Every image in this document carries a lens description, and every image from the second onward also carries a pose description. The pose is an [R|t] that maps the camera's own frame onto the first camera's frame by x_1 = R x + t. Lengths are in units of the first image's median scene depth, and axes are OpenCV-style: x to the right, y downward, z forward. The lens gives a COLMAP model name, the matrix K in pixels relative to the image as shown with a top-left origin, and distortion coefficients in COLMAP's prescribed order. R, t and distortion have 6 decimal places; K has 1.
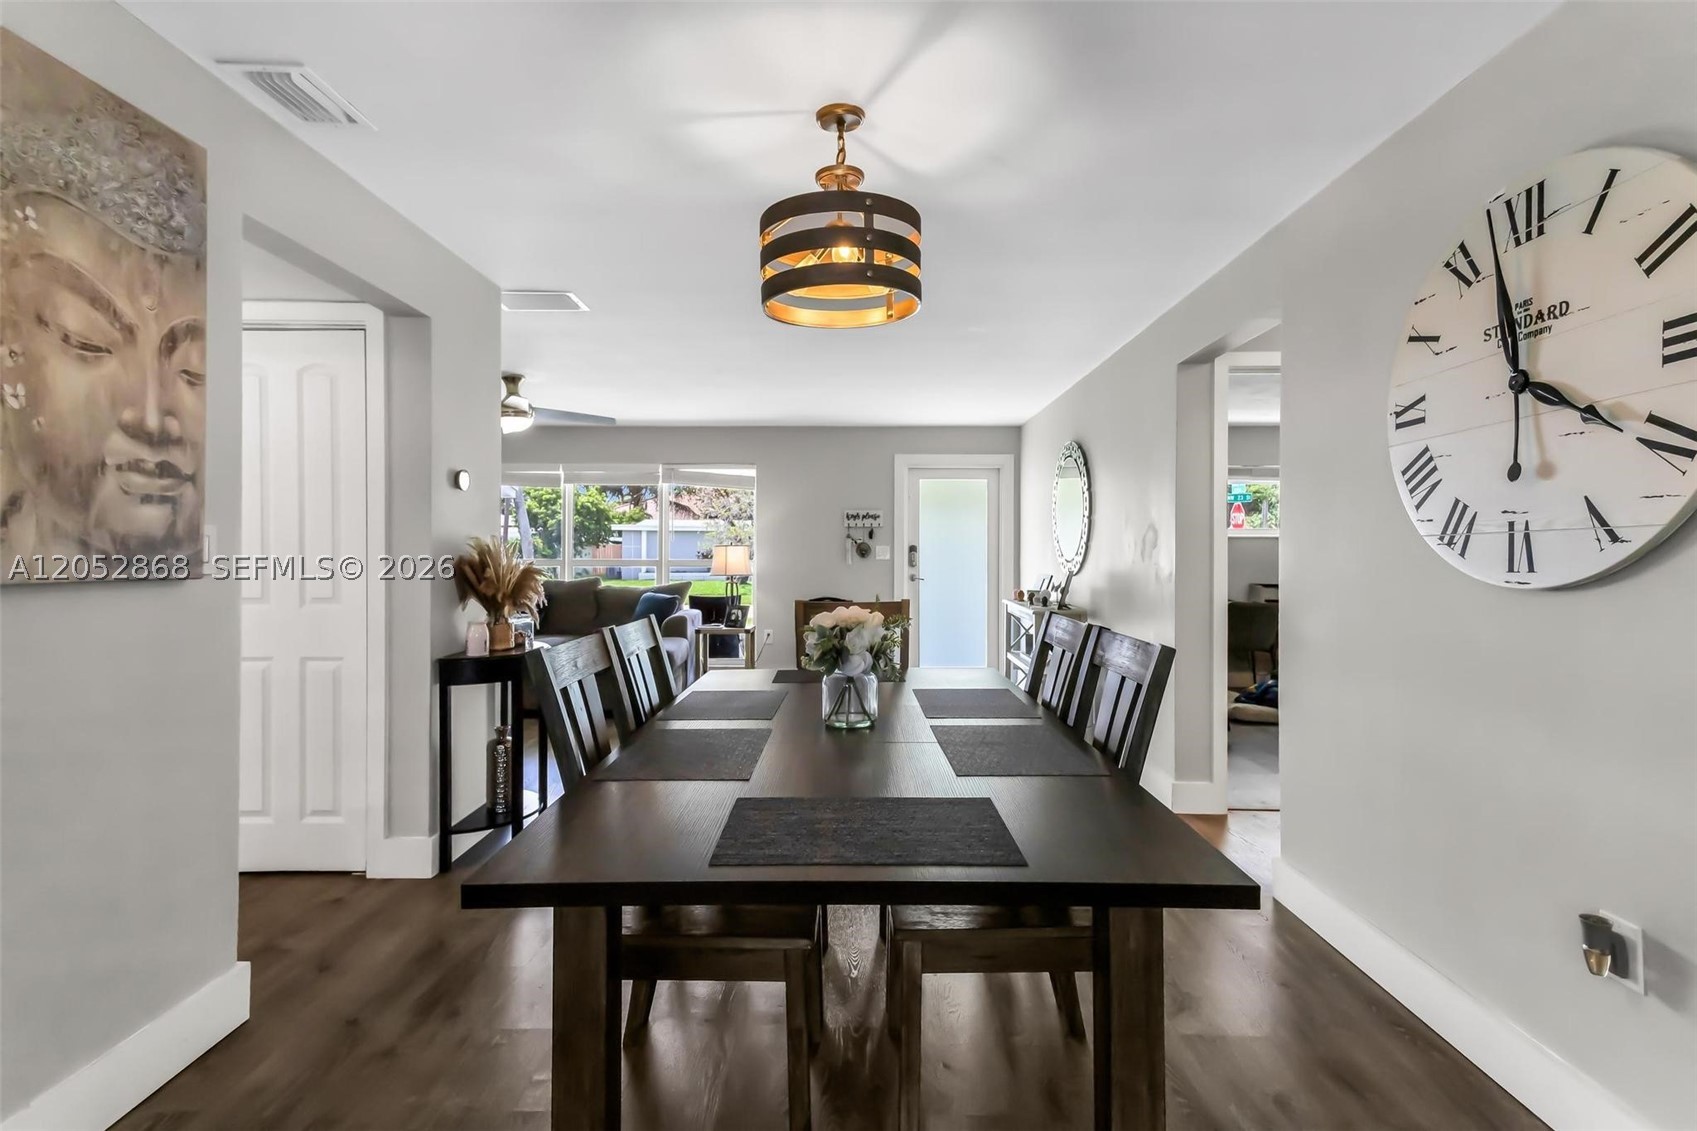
lens RADIAL K [[839.0, 0, 842.1], [0, 839.0, 548.4], [0, 0, 1]] dist [0.029934, 0.000238]
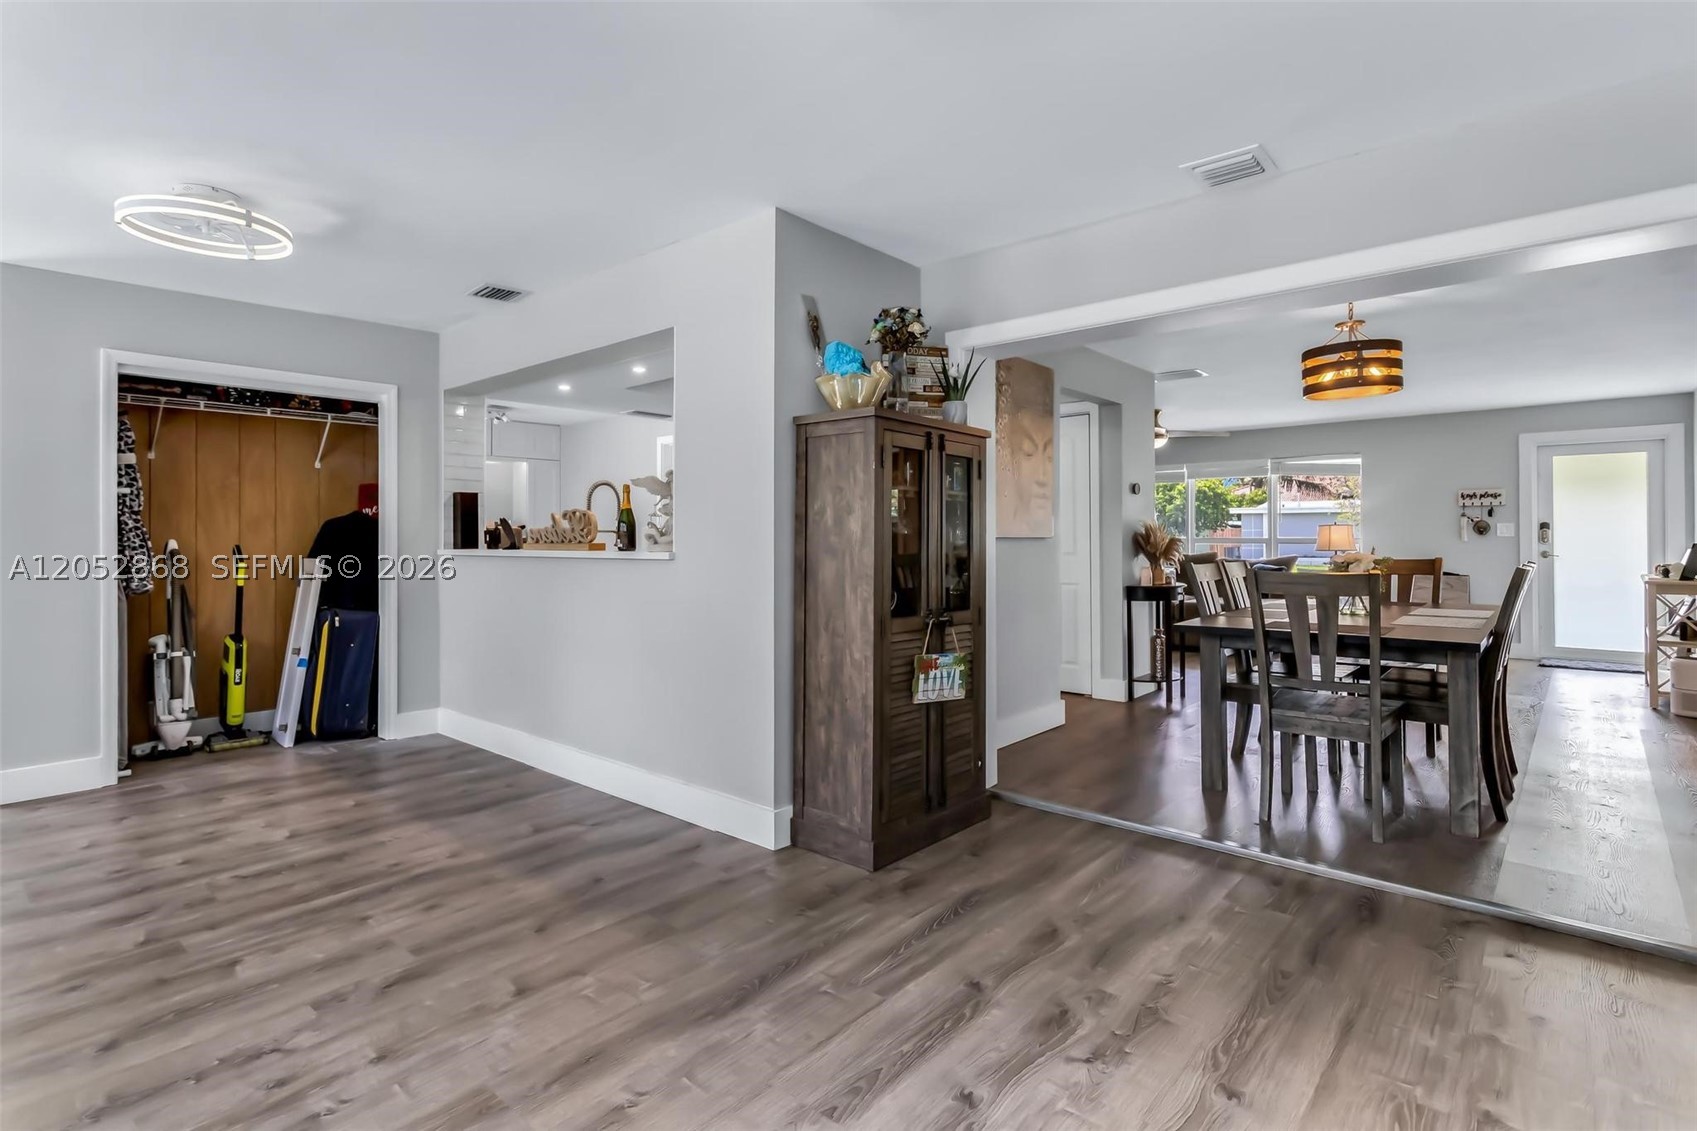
lens RADIAL K [[828.6, 0, 844.6], [0, 828.6, 534.7], [0, 0, 1]] dist [0.012949, -0.002696]
pose [[0.763254, -0.006619, -0.646065, 0.091692], [0.007549, 0.999971, -0.001327, 0.006130], [0.646054, -0.003864, 0.763282, -0.316809]]
